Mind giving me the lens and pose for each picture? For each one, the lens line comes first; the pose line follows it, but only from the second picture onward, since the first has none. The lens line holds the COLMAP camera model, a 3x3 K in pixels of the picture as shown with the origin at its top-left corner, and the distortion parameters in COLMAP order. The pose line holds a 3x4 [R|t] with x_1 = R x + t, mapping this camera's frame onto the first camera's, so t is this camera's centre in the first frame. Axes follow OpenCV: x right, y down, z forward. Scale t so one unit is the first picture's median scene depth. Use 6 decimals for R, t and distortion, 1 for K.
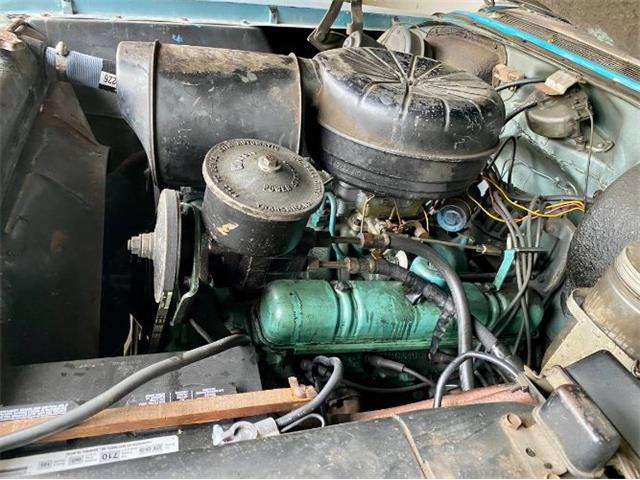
lens RADIAL K [[506.3, 0, 320.0], [0, 506.3, 240.0], [0, 0, 1]] dist [-0.018103, -0.001649]
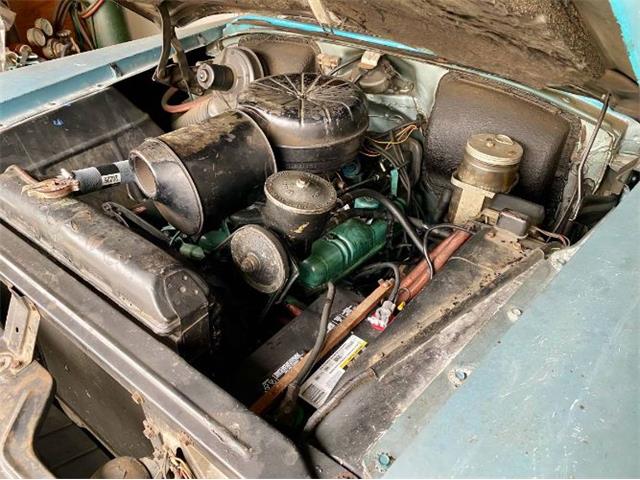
lens RADIAL K [[508.6, 0, 320.0], [0, 508.6, 240.0], [0, 0, 1]] dist [0.006320, -0.001924]
pose [[0.803714, -0.468497, 0.366817, -0.529257], [0.434047, 0.883304, 0.177136, -0.178750], [-0.406998, 0.016849, 0.913273, -0.391968]]
